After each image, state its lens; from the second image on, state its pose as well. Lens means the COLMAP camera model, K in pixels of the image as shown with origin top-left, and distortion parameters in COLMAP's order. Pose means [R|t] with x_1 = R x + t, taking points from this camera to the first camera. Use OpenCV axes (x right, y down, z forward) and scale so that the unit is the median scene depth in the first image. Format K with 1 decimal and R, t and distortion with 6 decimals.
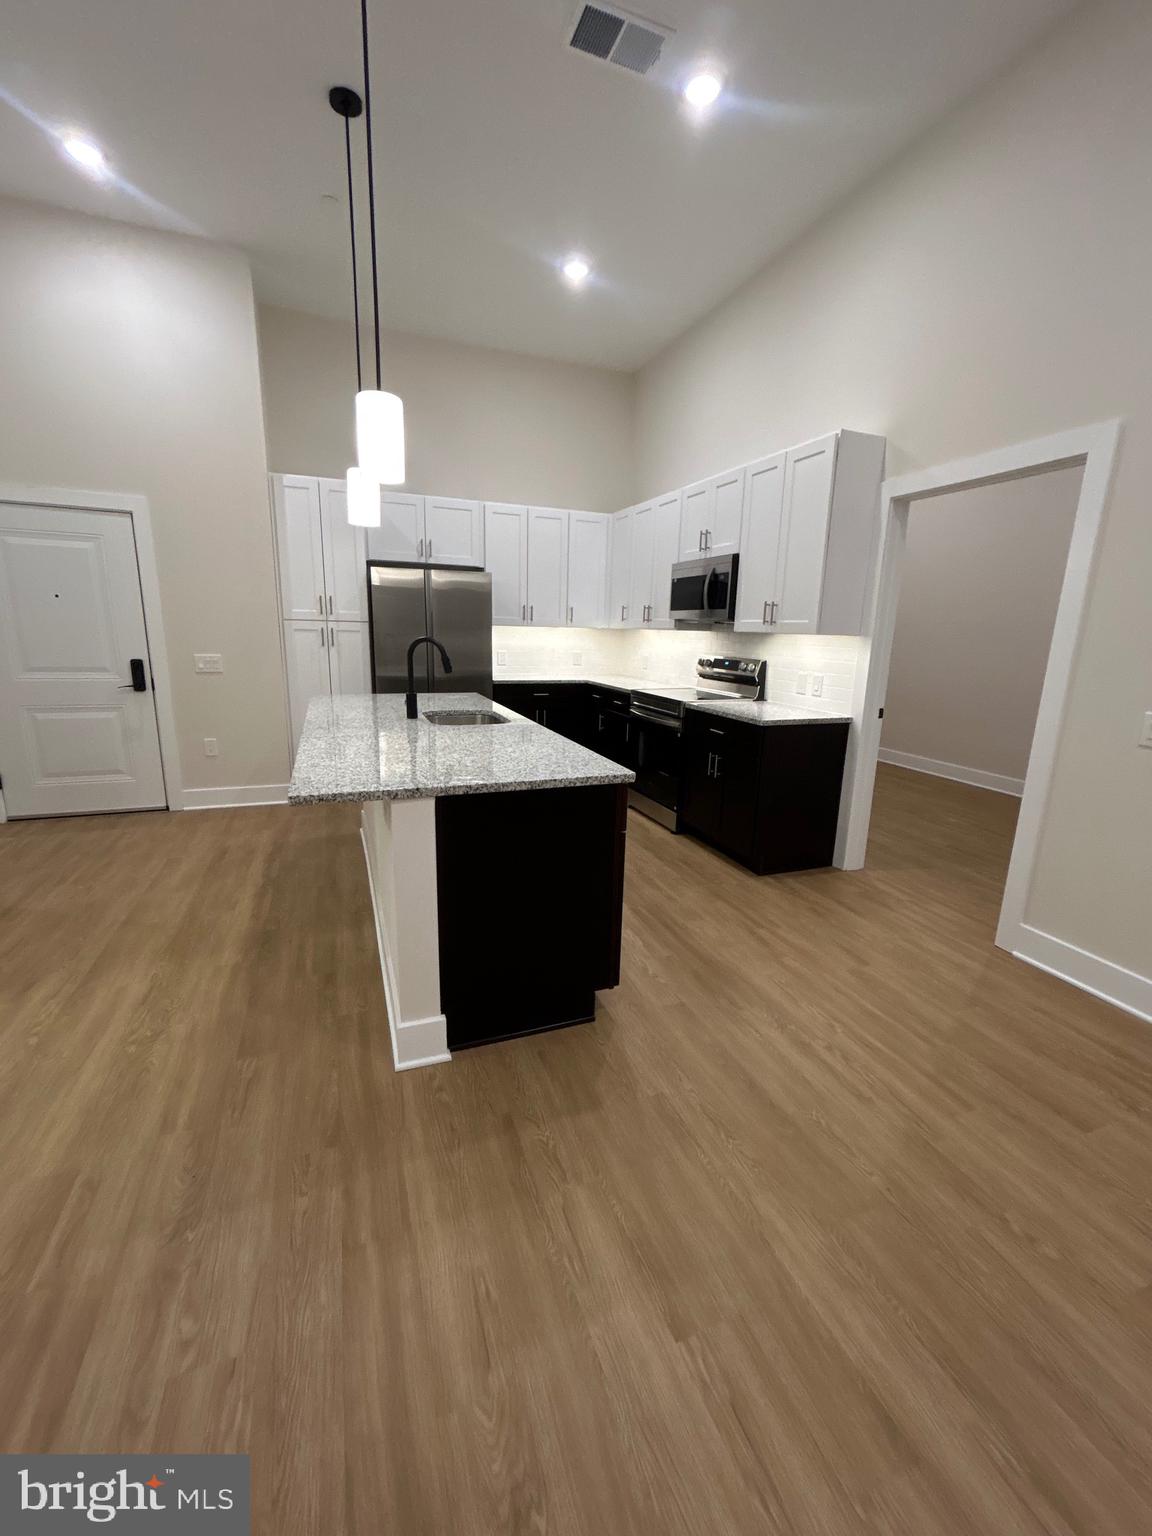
lens RADIAL K [[623.7, 0, 580.5], [0, 623.7, 769.5], [0, 0, 1]] dist [-0.001229, 0.001102]
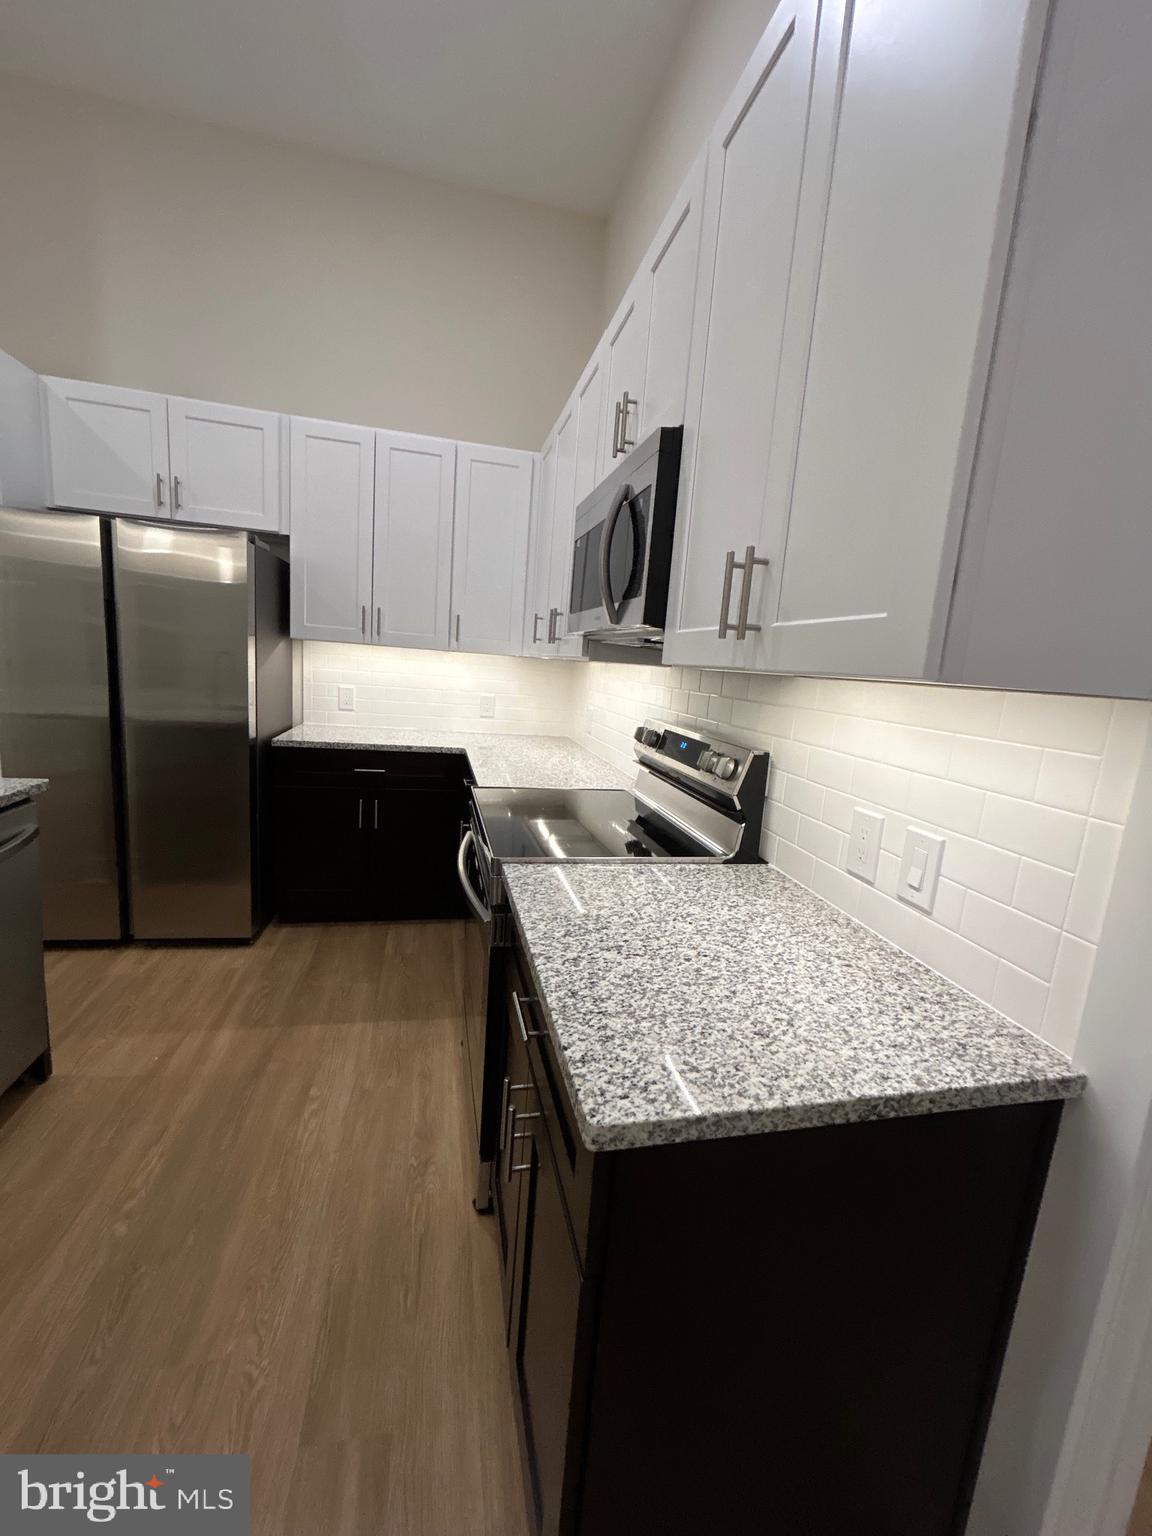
lens RADIAL K [[623.7, 0, 580.5], [0, 623.7, 769.5], [0, 0, 1]] dist [-0.001229, 0.001102]
pose [[0.988247, 0.072702, -0.134472, 0.295760], [-0.081151, 0.994987, -0.058449, -0.165555], [0.129549, 0.068675, 0.989192, 0.781637]]
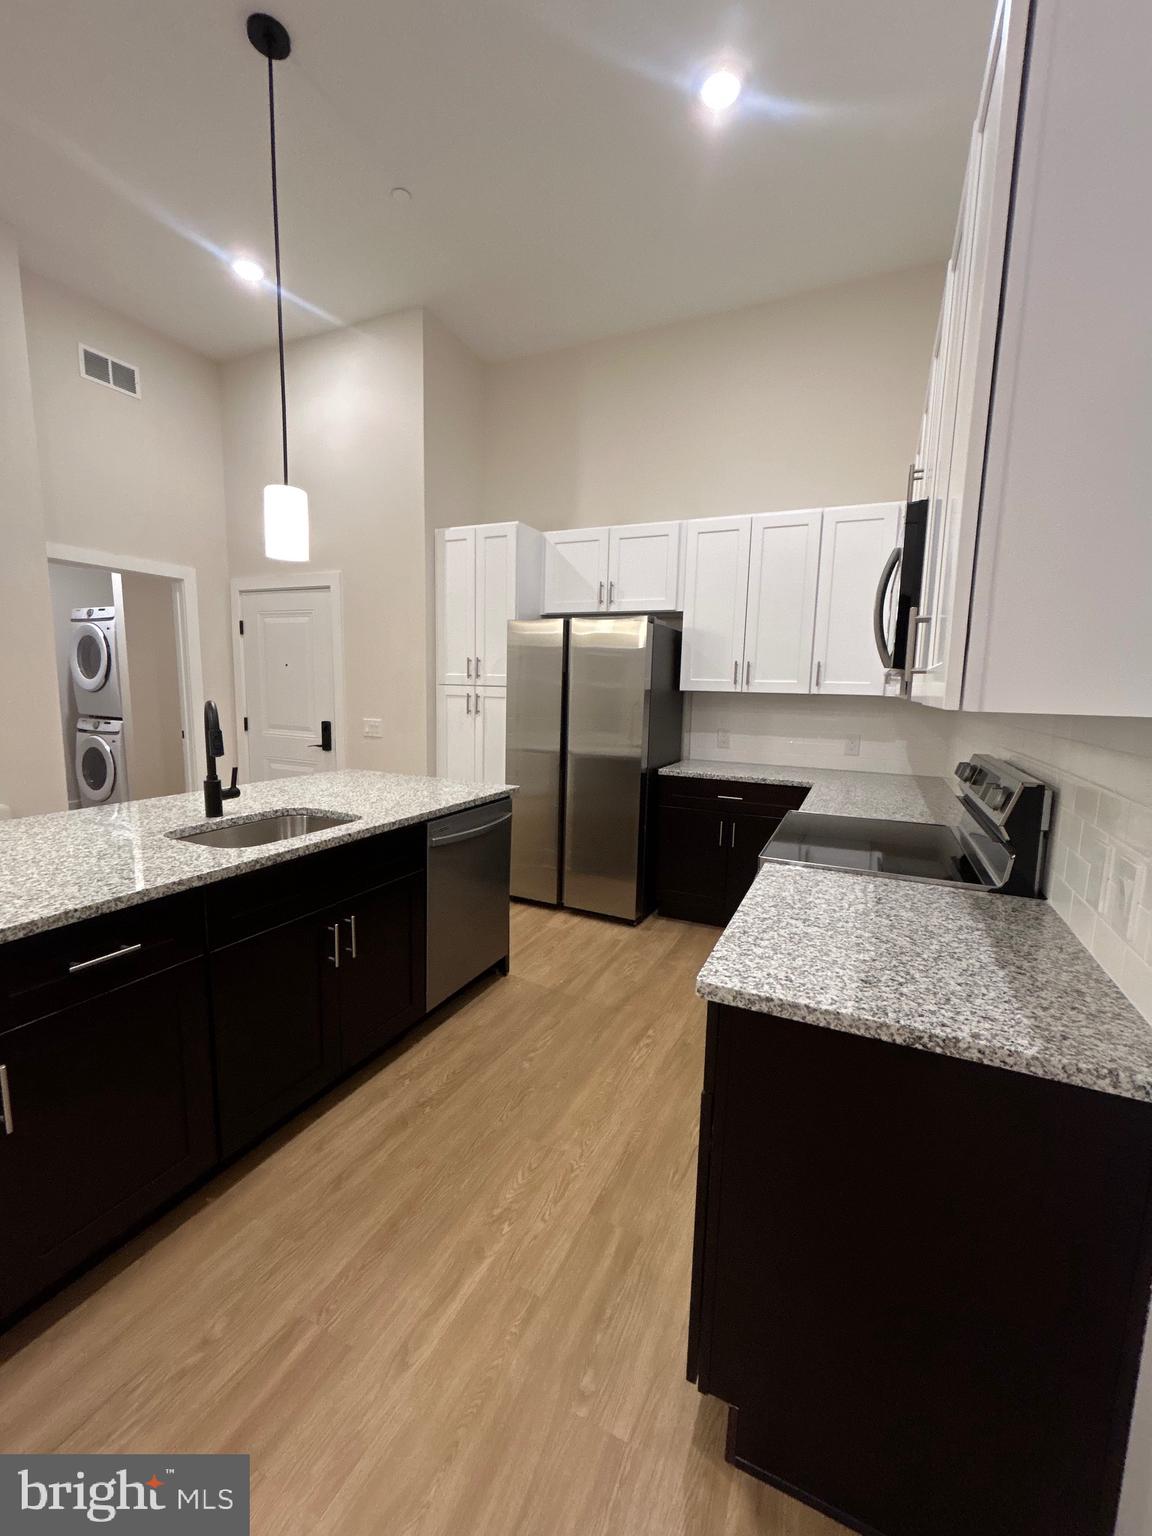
lens RADIAL K [[623.7, 0, 580.5], [0, 623.7, 769.5], [0, 0, 1]] dist [-0.001229, 0.001102]
pose [[0.694419, 0.088020, -0.714167, 0.446654], [-0.168490, 0.984789, -0.042456, -0.152076], [0.699567, 0.149812, 0.698686, 0.703800]]
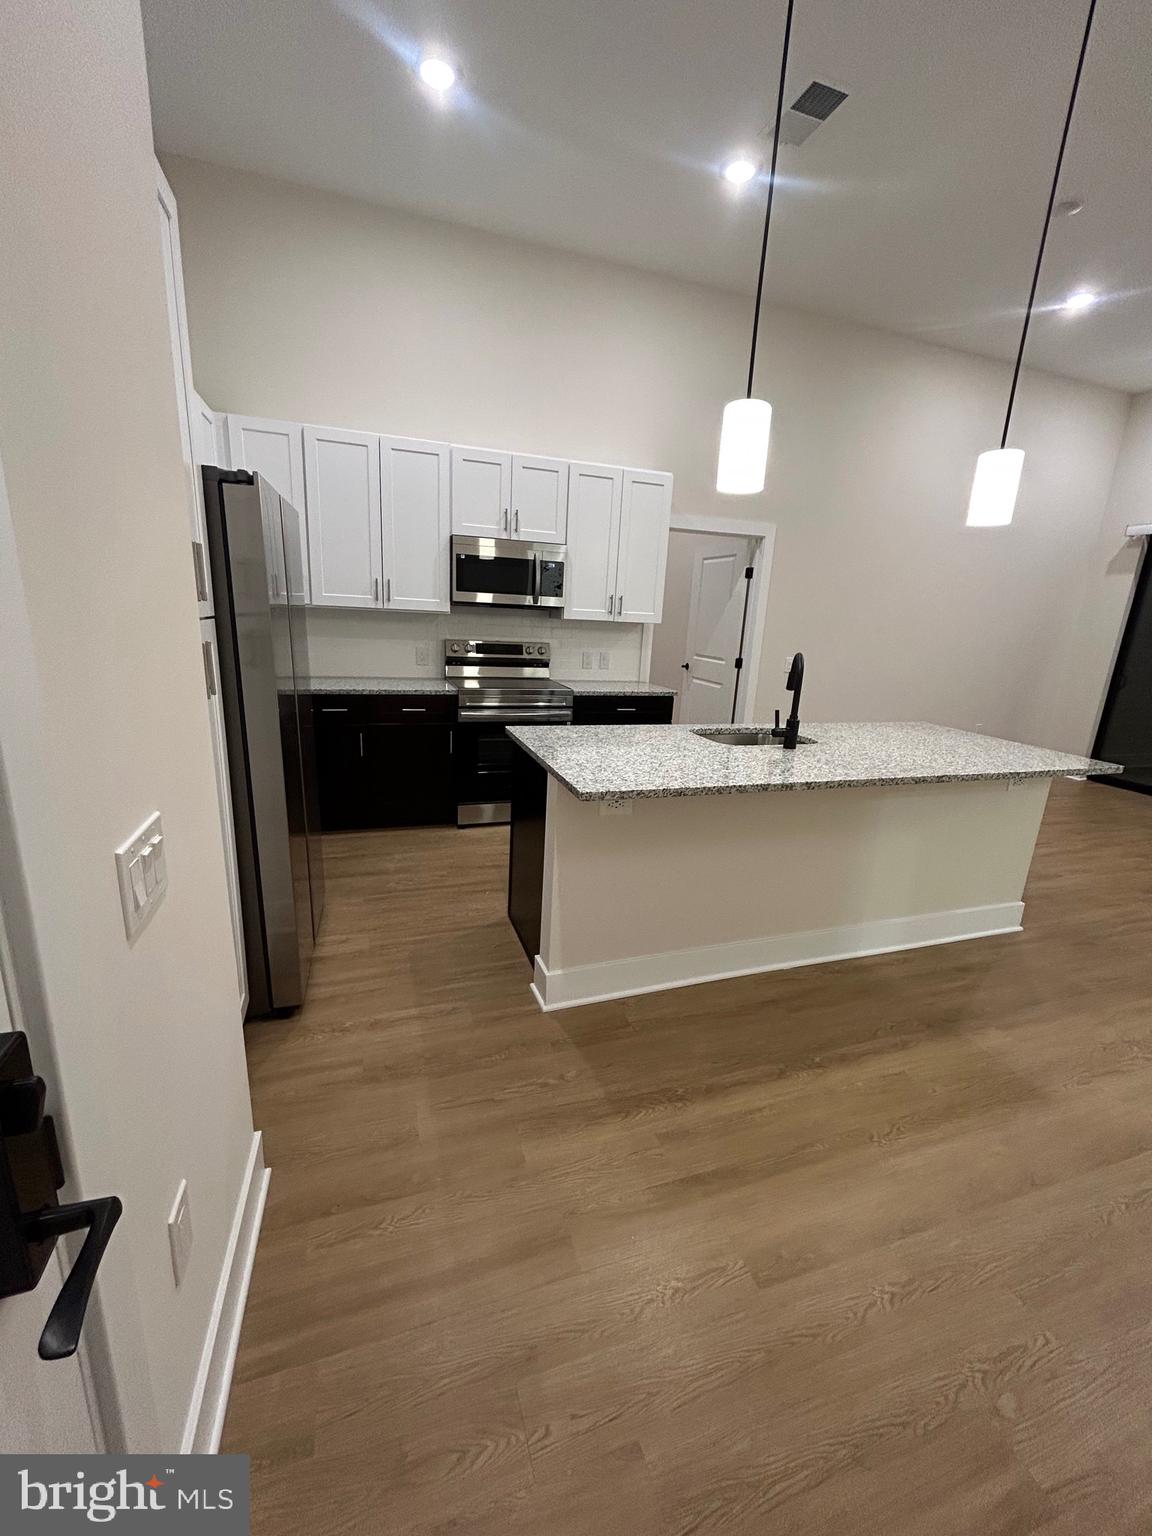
lens RADIAL K [[623.7, 0, 580.5], [0, 623.7, 769.5], [0, 0, 1]] dist [-0.001229, 0.001102]
pose [[0.040360, -0.268734, 0.962369, -0.997351], [0.172205, 0.950612, 0.258229, -0.289208], [-0.984234, 0.155303, 0.084644, 1.082822]]
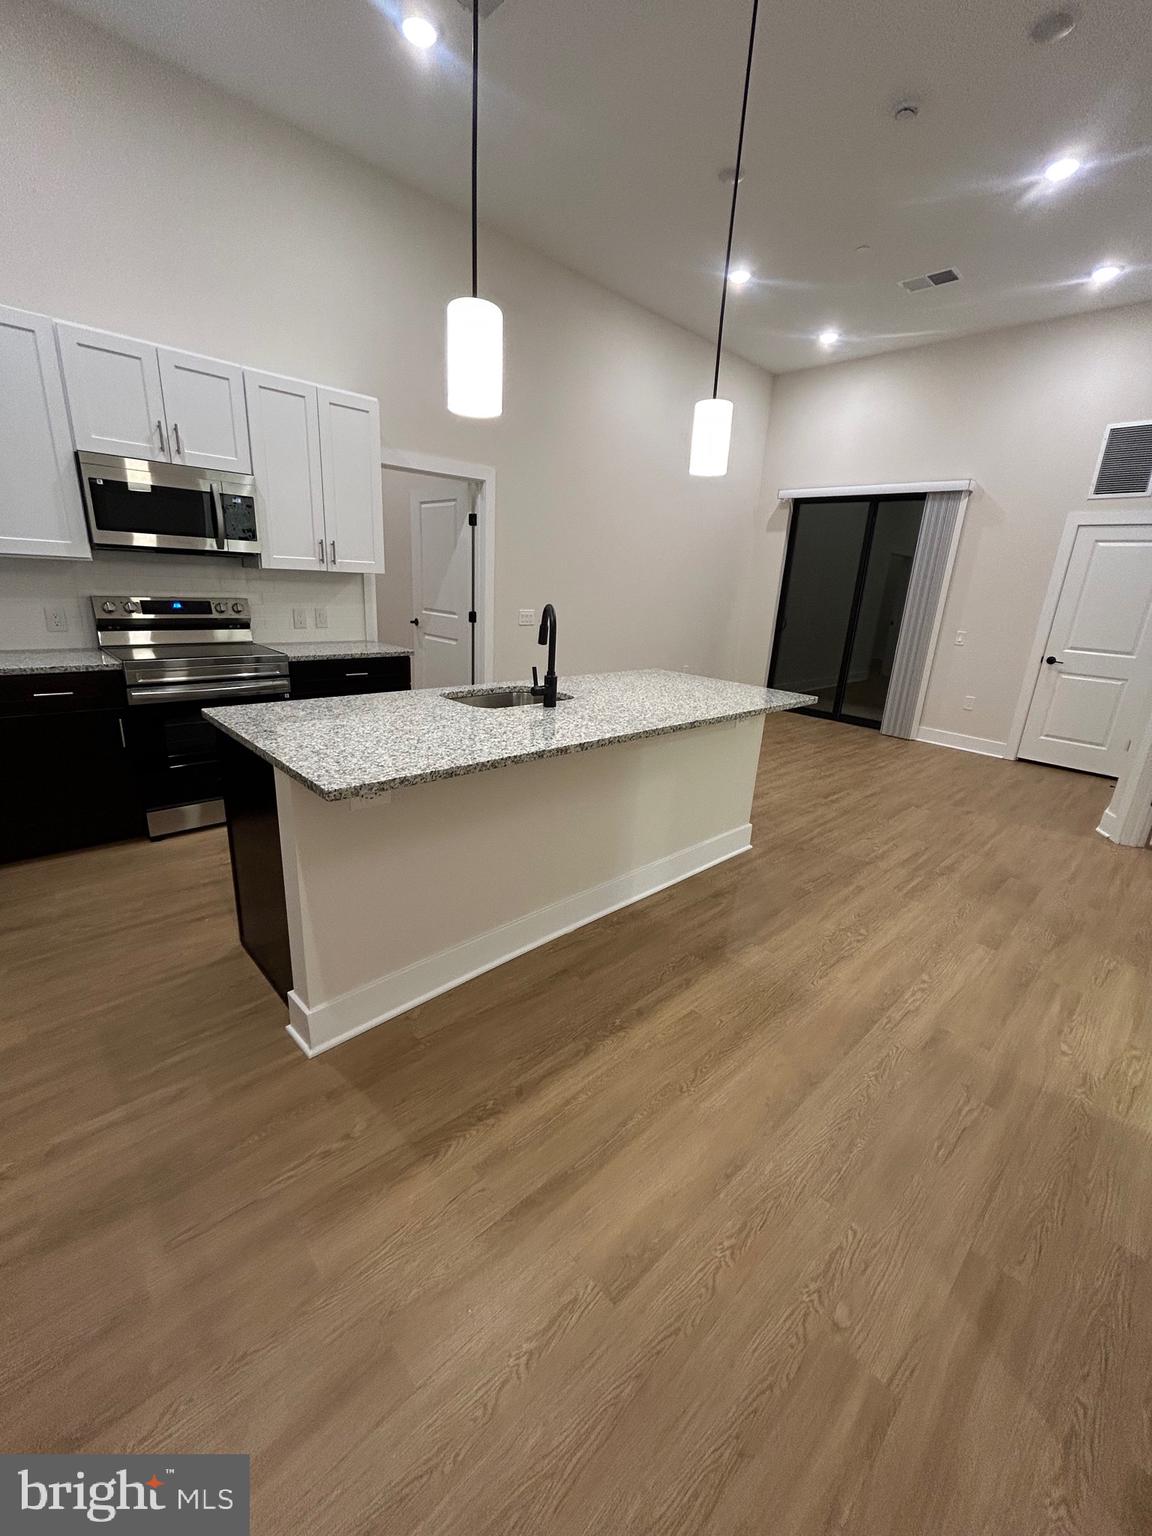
lens RADIAL K [[623.7, 0, 580.5], [0, 623.7, 769.5], [0, 0, 1]] dist [-0.001229, 0.001102]
pose [[-0.381779, -0.313173, 0.869579, -0.910567], [0.144407, 0.909078, 0.390799, -0.283725], [-0.912903, 0.274772, -0.301843, 1.097941]]
